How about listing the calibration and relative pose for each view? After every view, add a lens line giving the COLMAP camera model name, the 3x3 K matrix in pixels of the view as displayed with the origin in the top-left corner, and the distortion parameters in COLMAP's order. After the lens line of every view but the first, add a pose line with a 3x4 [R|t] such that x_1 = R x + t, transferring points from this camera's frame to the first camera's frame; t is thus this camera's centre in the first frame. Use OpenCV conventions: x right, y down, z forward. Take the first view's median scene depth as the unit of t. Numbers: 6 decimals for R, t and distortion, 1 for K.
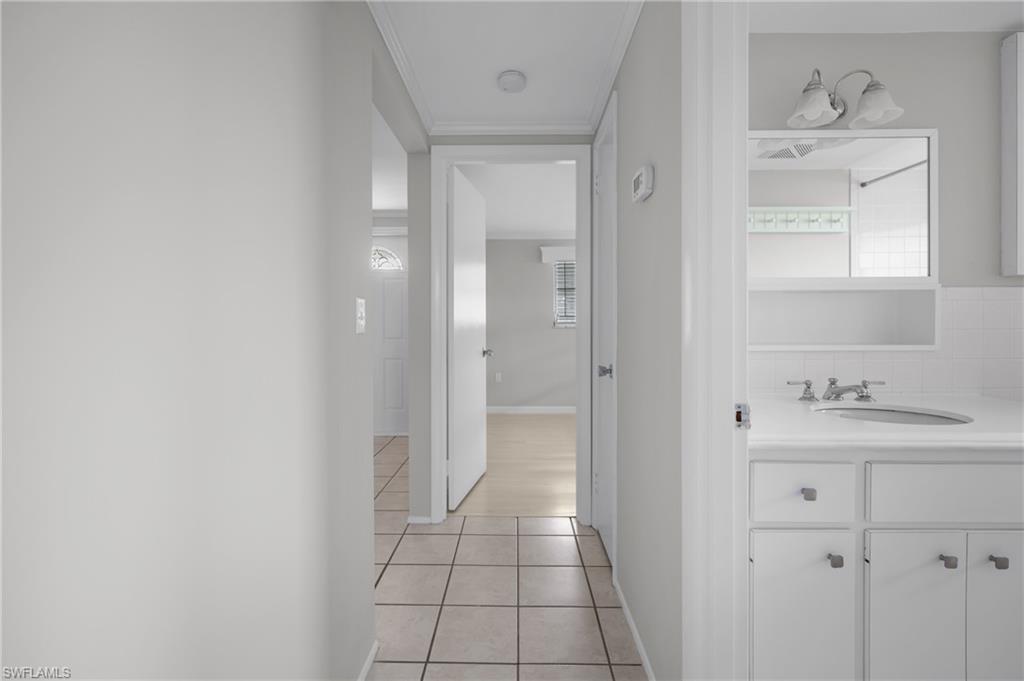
lens RADIAL K [[441.1, 0, 509.0], [0, 441.1, 305.9], [0, 0, 1]] dist [-0.000543, 0.000075]
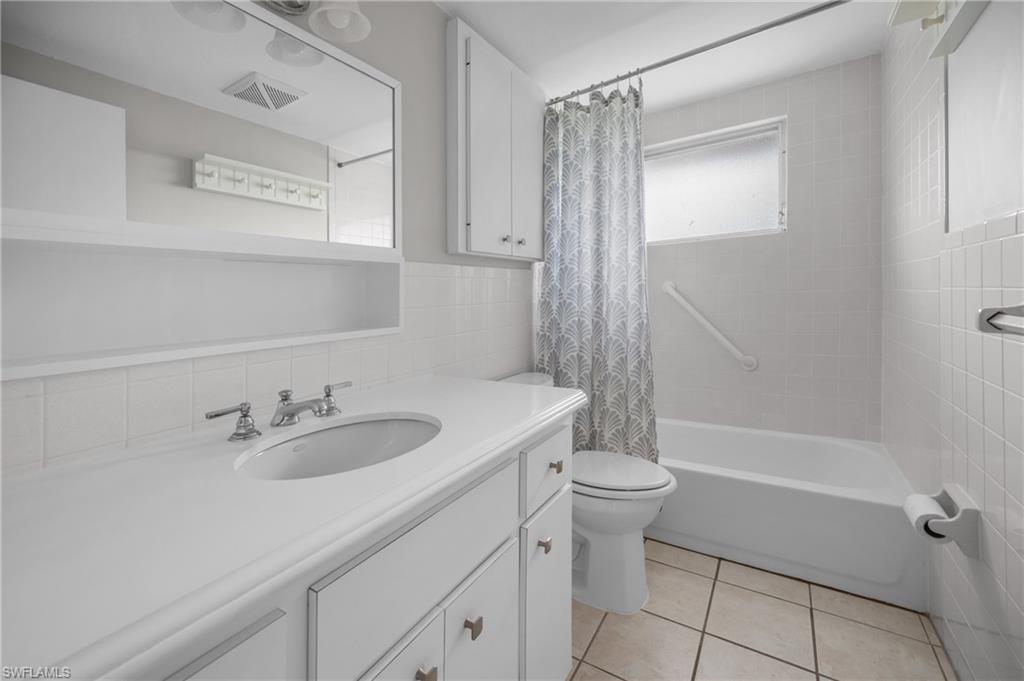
lens RADIAL K [[431.6, 0, 508.8], [0, 431.6, 289.2], [0, 0, 1]] dist [-0.001488, -0.000036]
pose [[0.510869, 0.002483, 0.859655, 0.335442], [0.004625, 0.999973, -0.005637, 0.018685], [-0.859646, 0.006856, 0.510844, 0.369178]]
